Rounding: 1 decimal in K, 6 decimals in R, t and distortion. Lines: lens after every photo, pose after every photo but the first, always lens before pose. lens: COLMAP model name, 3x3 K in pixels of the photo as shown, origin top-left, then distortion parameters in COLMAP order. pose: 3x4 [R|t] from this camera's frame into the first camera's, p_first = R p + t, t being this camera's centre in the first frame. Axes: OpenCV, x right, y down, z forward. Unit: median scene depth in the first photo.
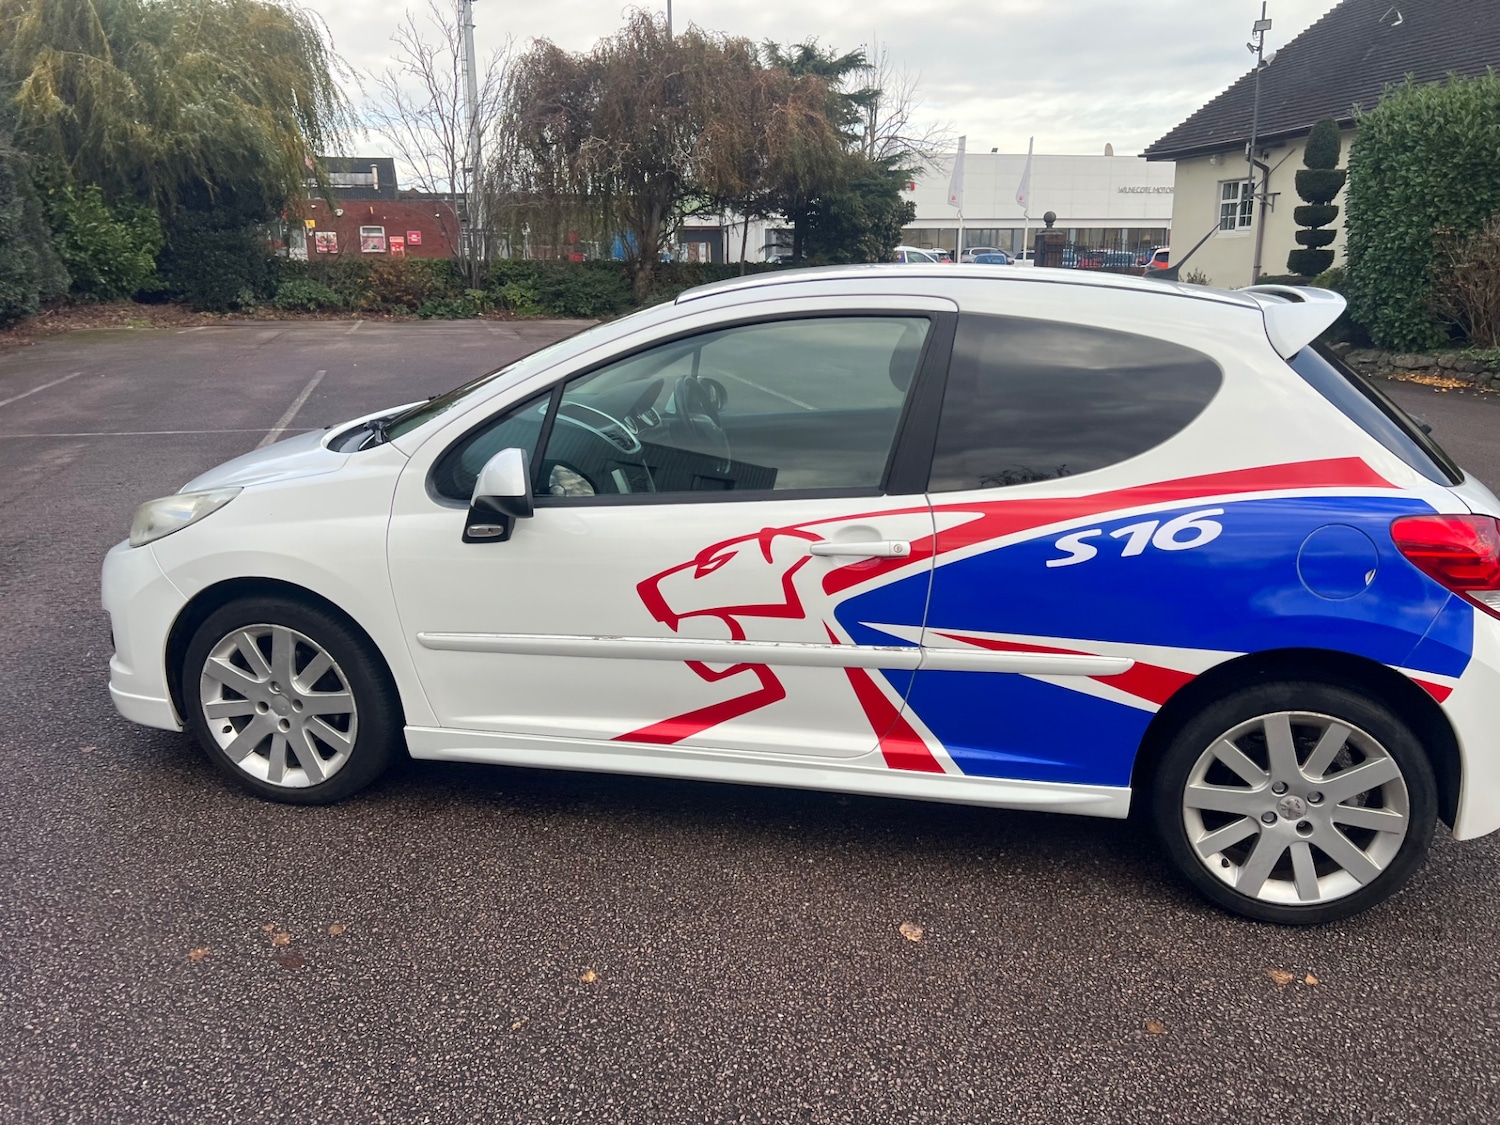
lens RADIAL K [[1125.3, 0, 761.9], [0, 1125.3, 542.9], [0, 0, 1]] dist [0.057366, -0.058751]
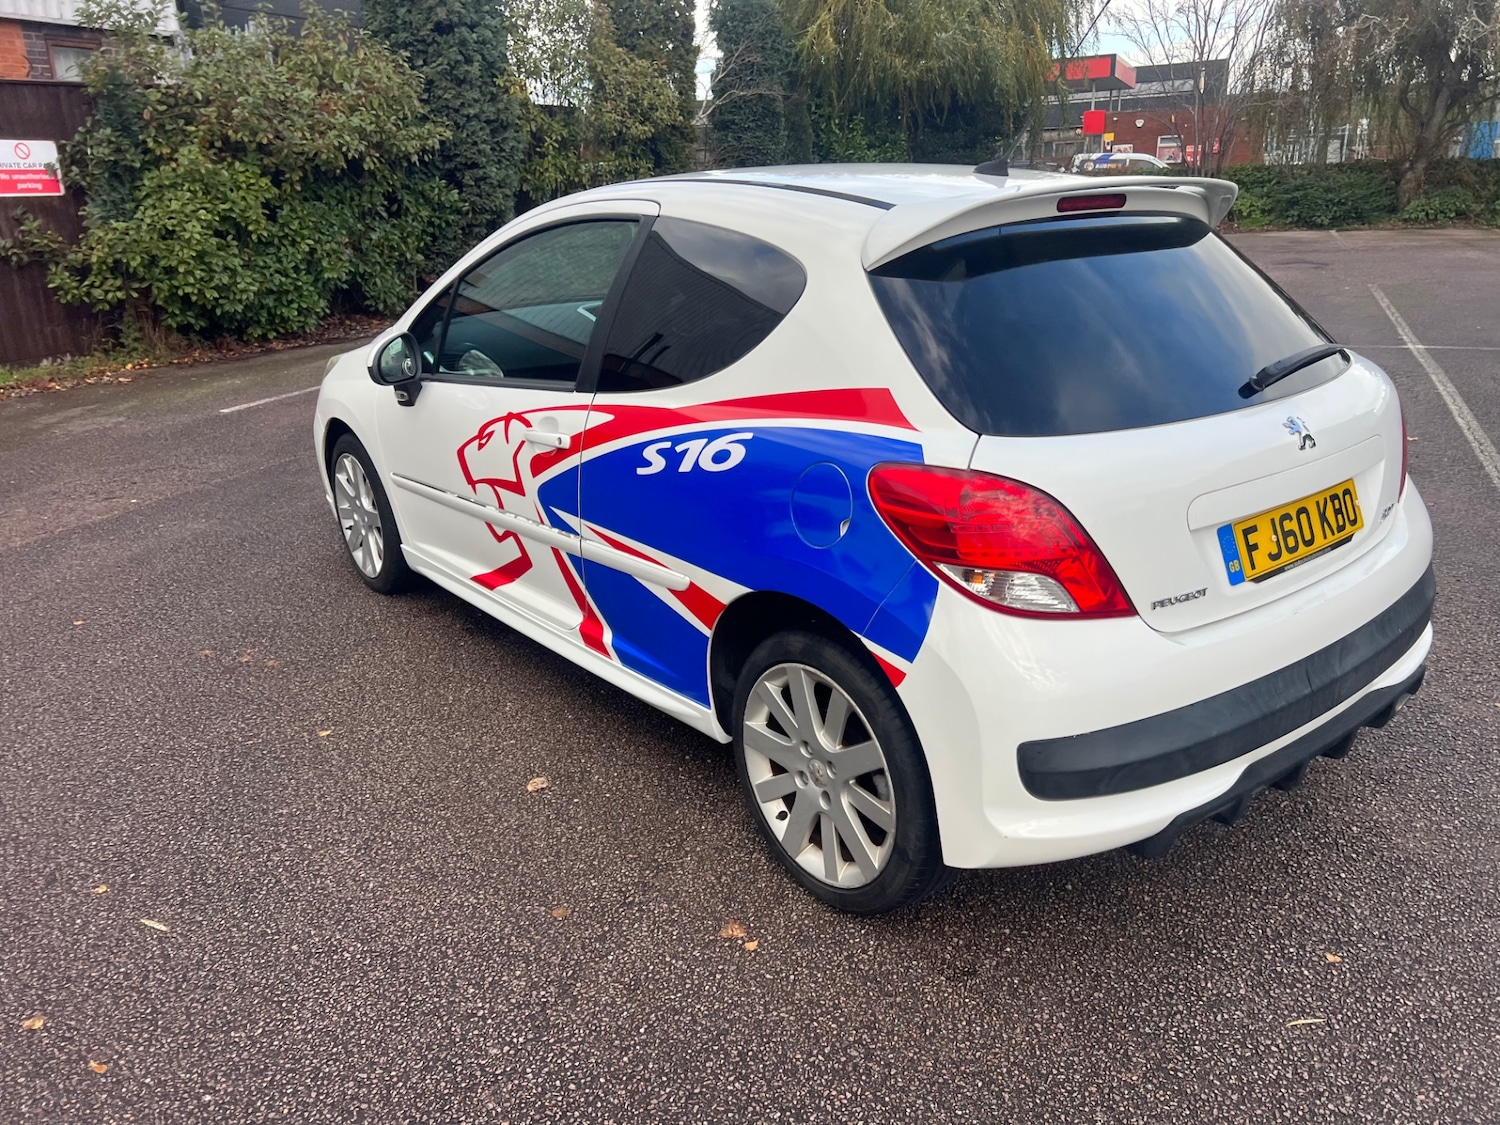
lens RADIAL K [[1128.2, 0, 765.2], [0, 1128.2, 555.9], [0, 0, 1]] dist [0.048773, -0.054323]
pose [[0.771871, 0.171990, -0.612074, 0.804132], [-0.121518, 0.984876, 0.123502, -0.037276], [0.624058, -0.020950, 0.781097, 0.228681]]
